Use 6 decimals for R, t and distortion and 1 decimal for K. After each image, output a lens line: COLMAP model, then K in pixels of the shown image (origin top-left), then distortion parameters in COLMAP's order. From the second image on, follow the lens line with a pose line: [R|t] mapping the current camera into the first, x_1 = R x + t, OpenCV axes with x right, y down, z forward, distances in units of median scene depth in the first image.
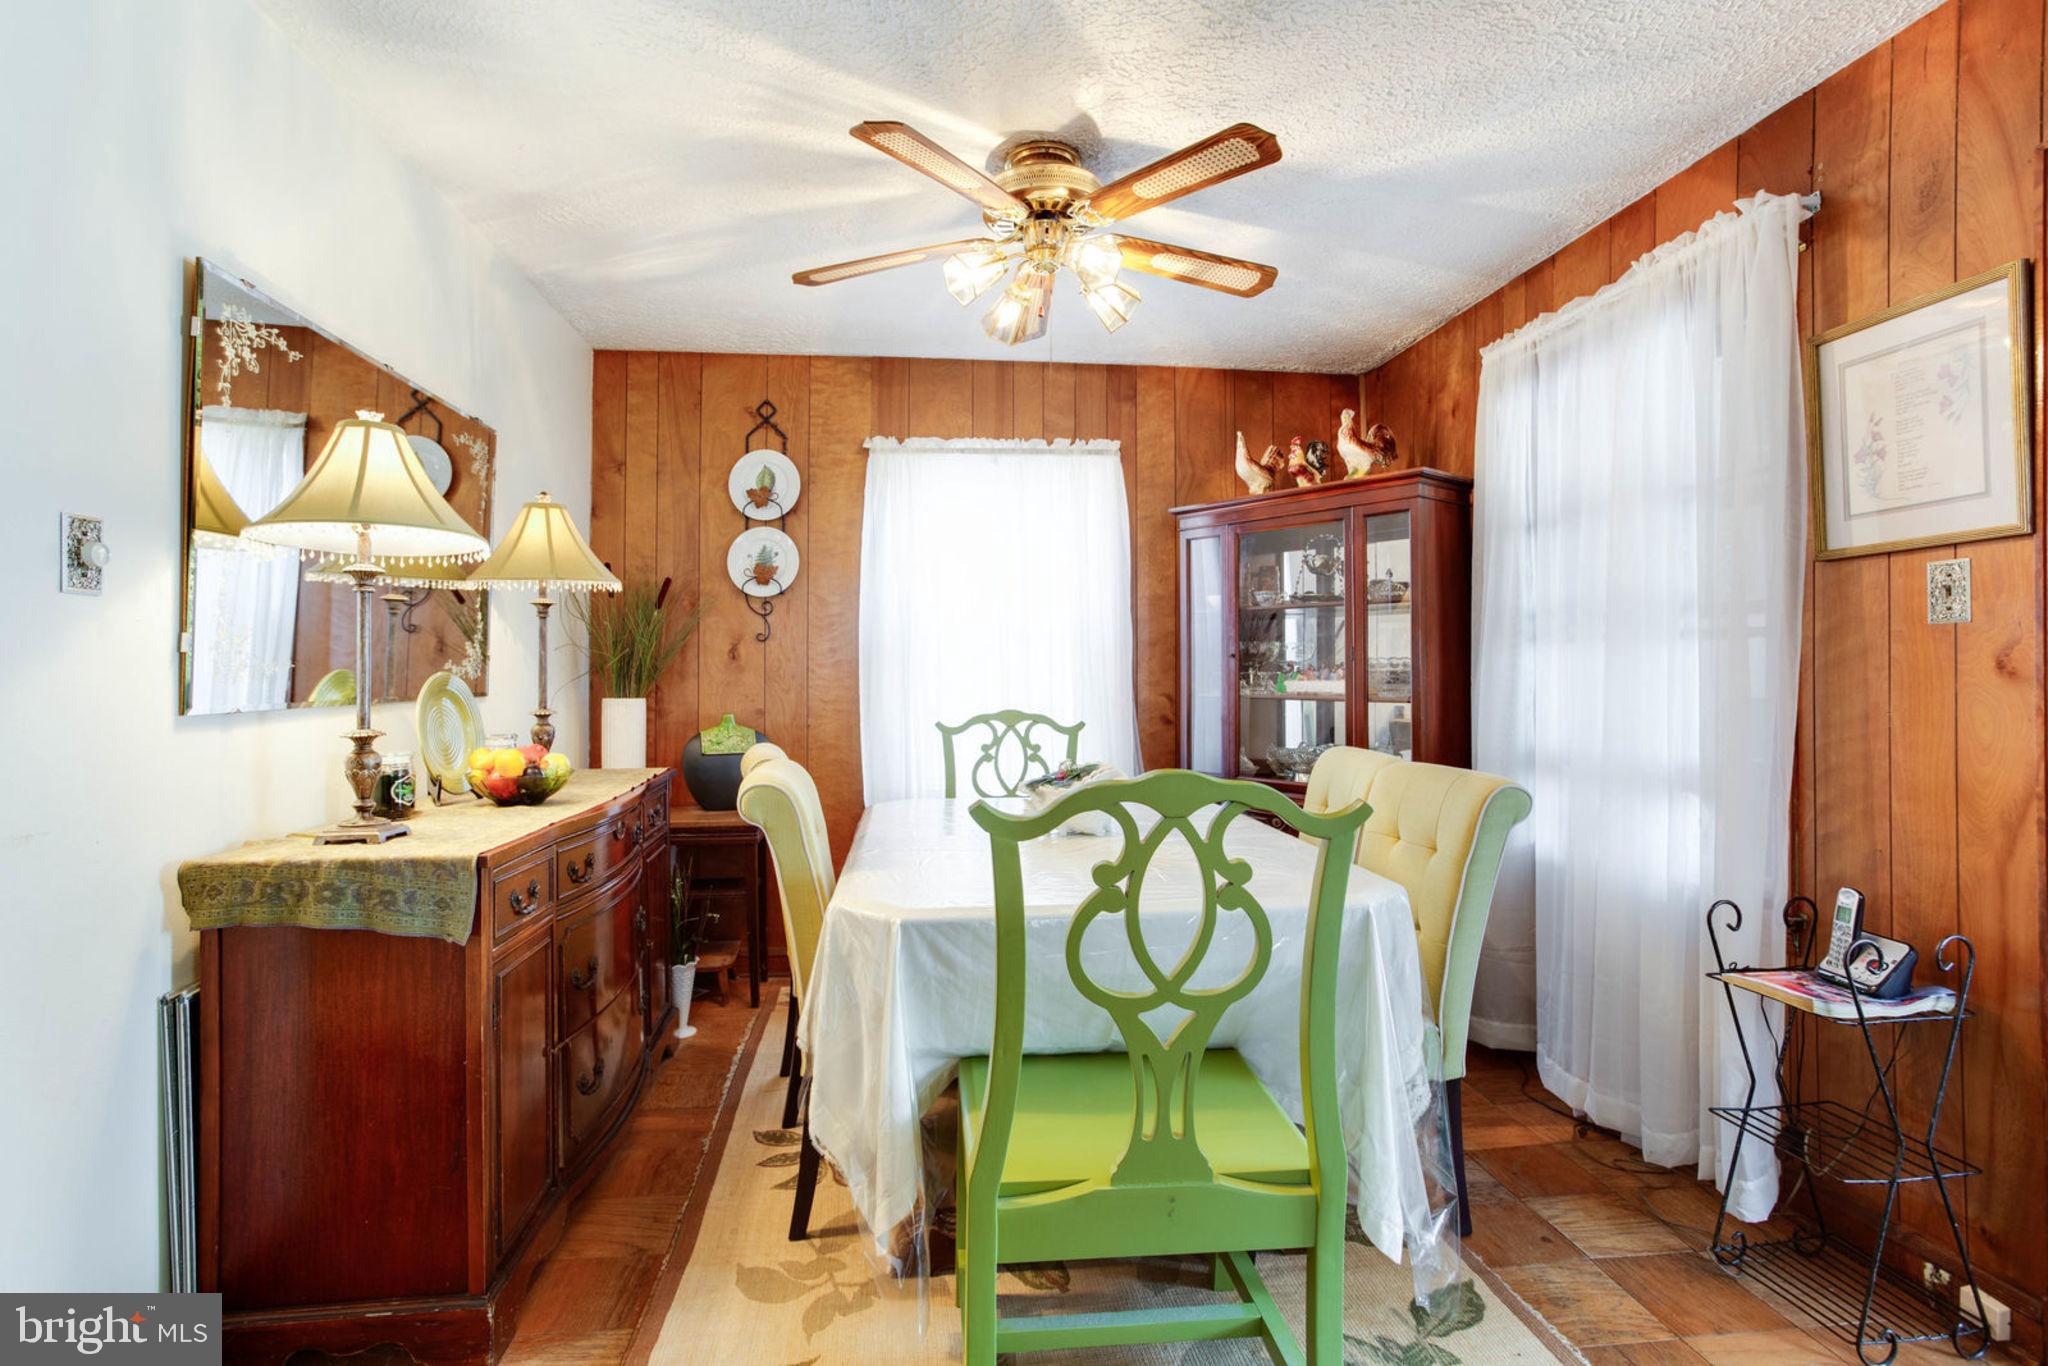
lens RADIAL K [[996.0, 0, 1020.8], [0, 996.0, 664.7], [0, 0, 1]] dist [-0.044033, 0.024086]
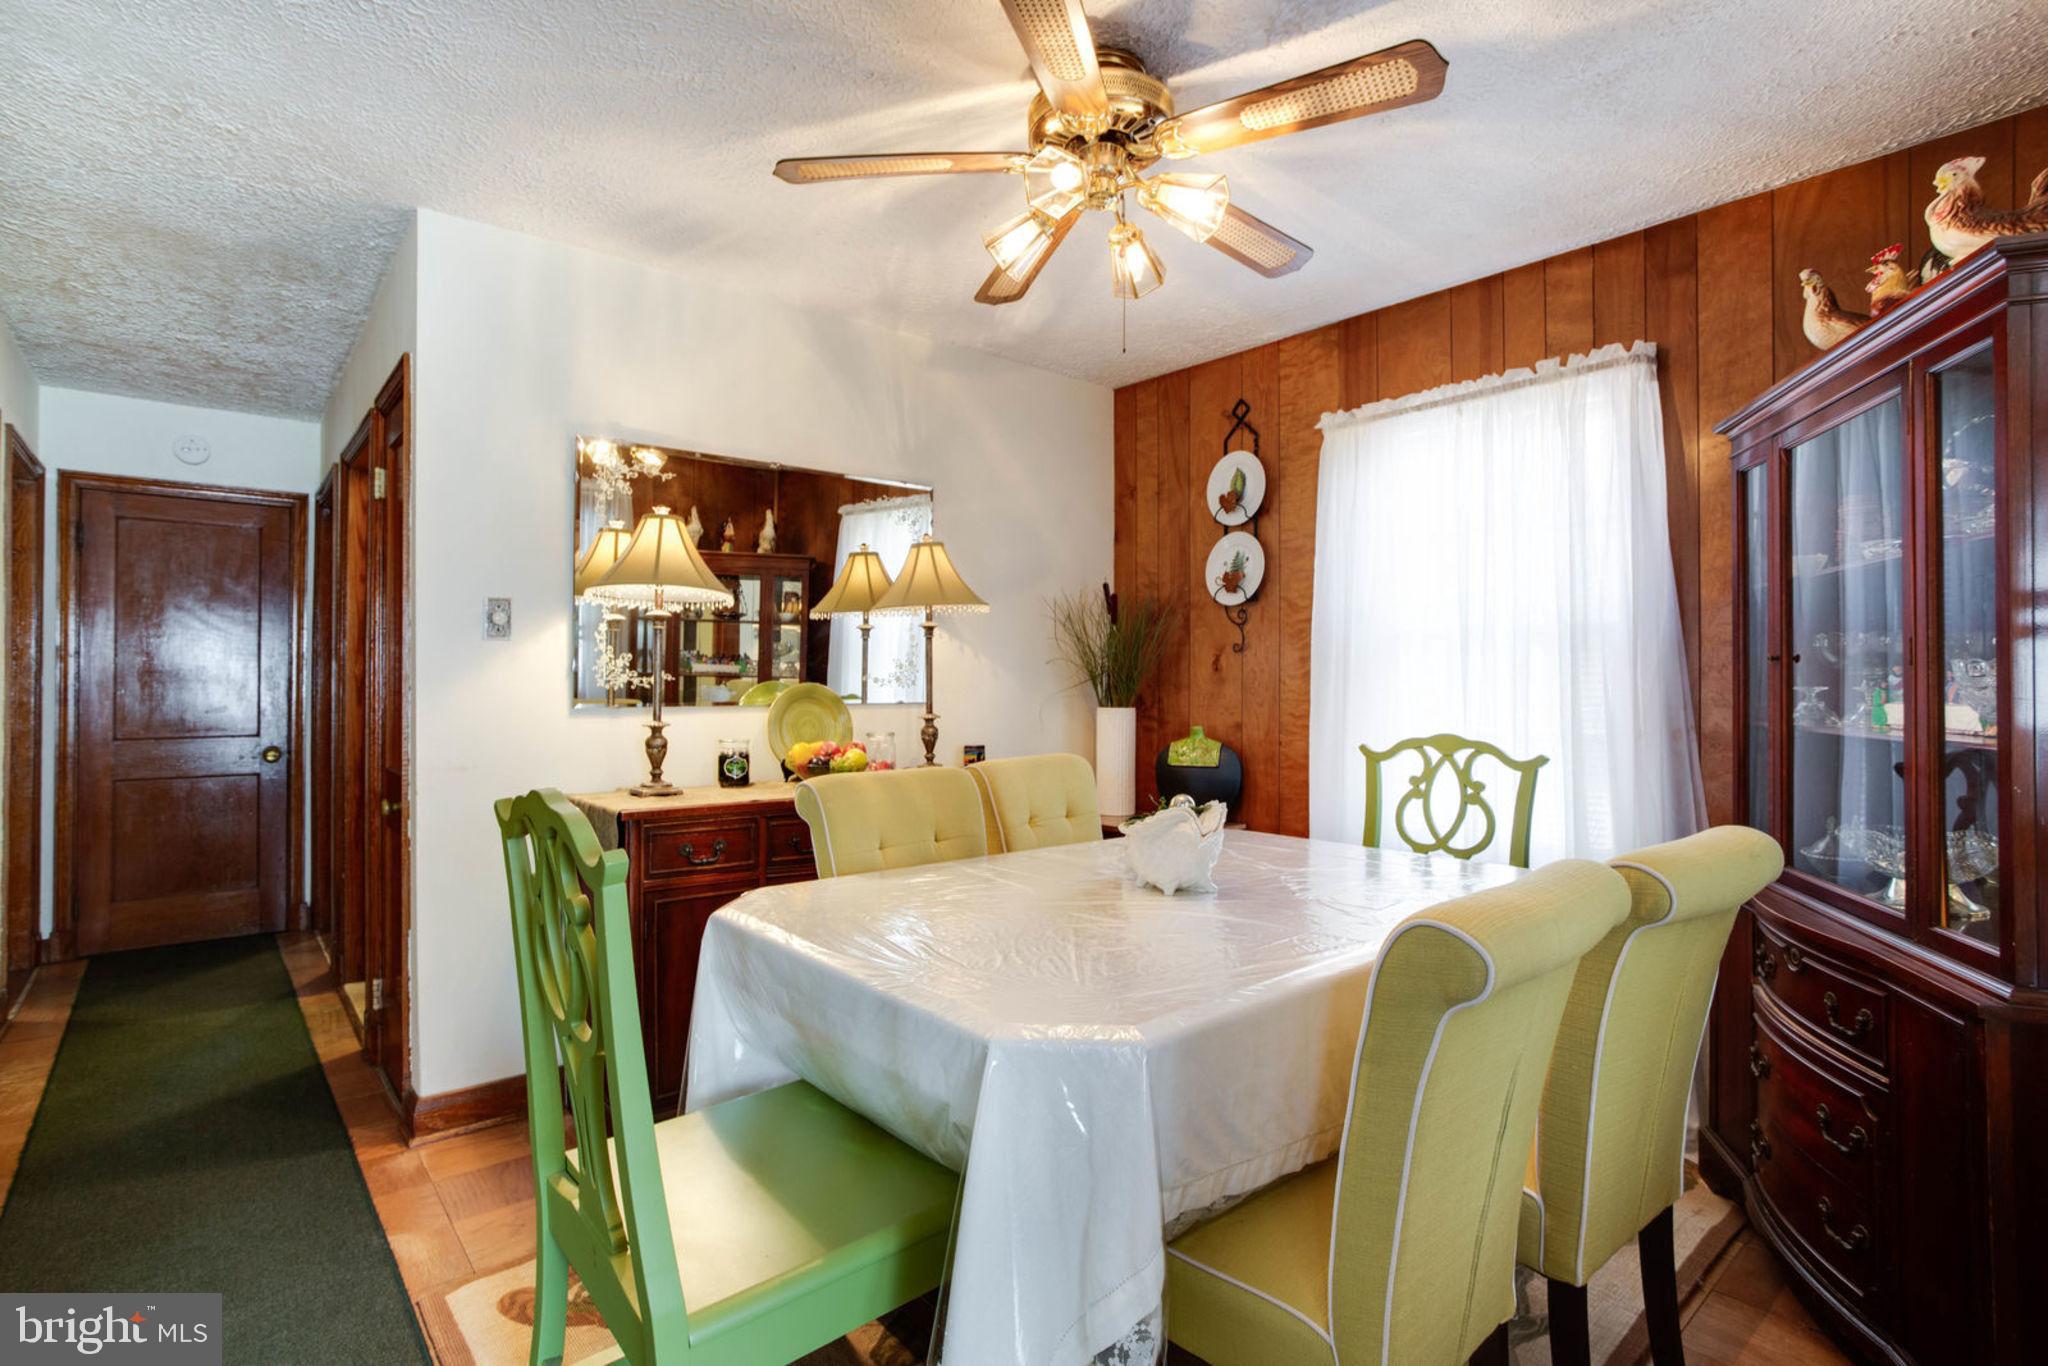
lens RADIAL K [[996.0, 0, 1026.2], [0, 996.0, 677.2], [0, 0, 1]] dist [-0.044033, 0.024086]
pose [[0.563401, -0.001356, -0.826182, 0.437093], [0.003592, 0.999993, 0.000809, -0.000090], [0.826176, -0.003423, 0.563402, 0.302038]]
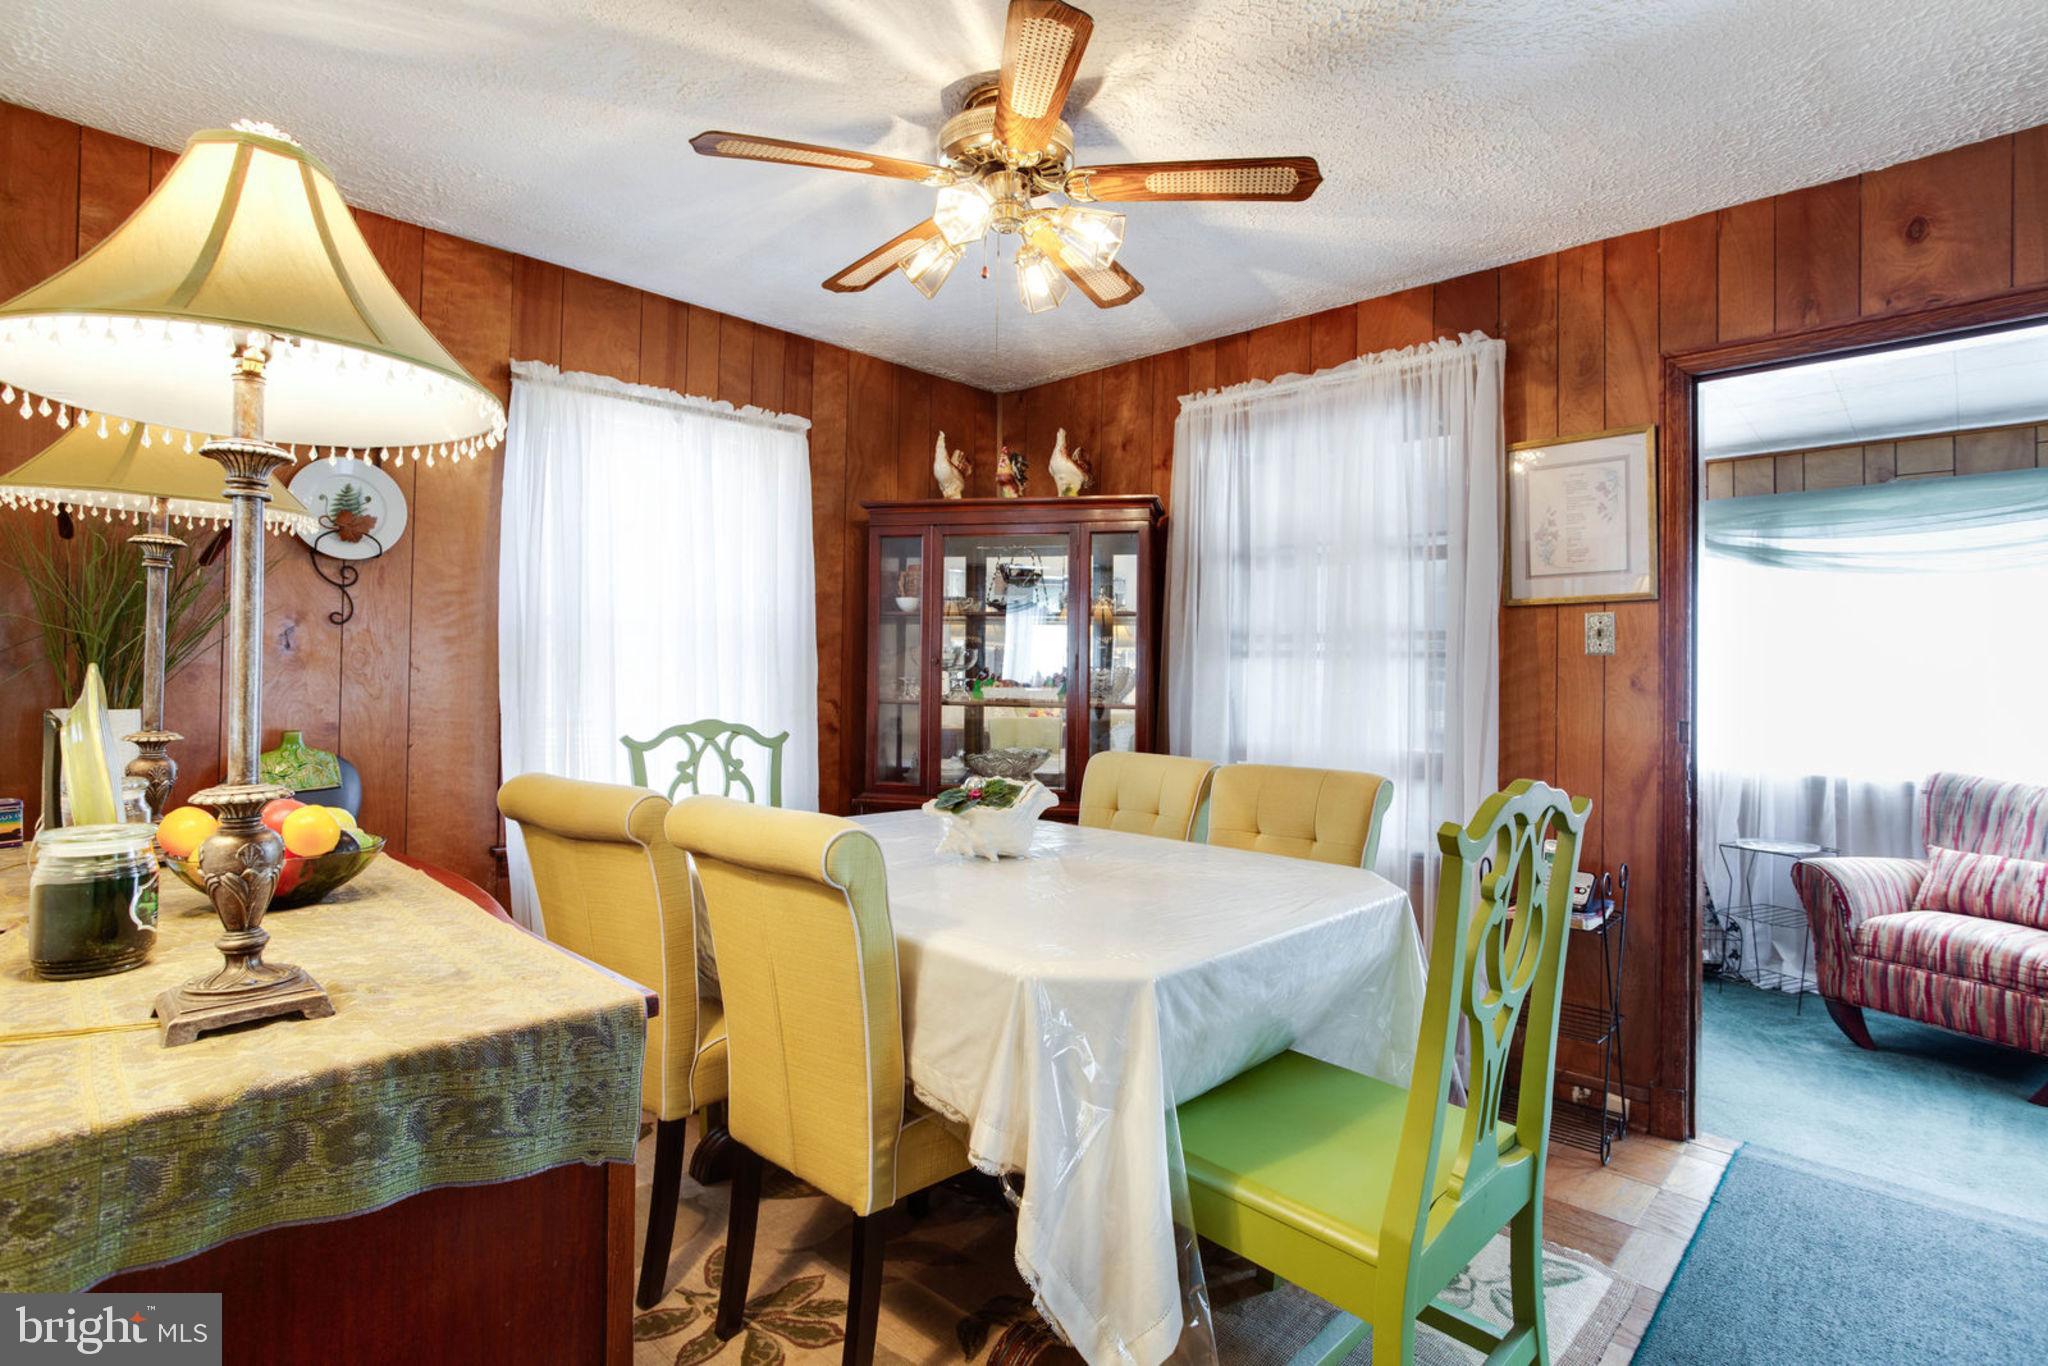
lens RADIAL K [[996.0, 0, 1016.6], [0, 996.0, 666.9], [0, 0, 1]] dist [-0.044033, 0.024086]
pose [[0.778569, 0.018618, 0.627283, -0.333383], [-0.019553, 0.999794, -0.005405, 0.000575], [-0.627255, -0.008057, 0.778773, 0.188863]]
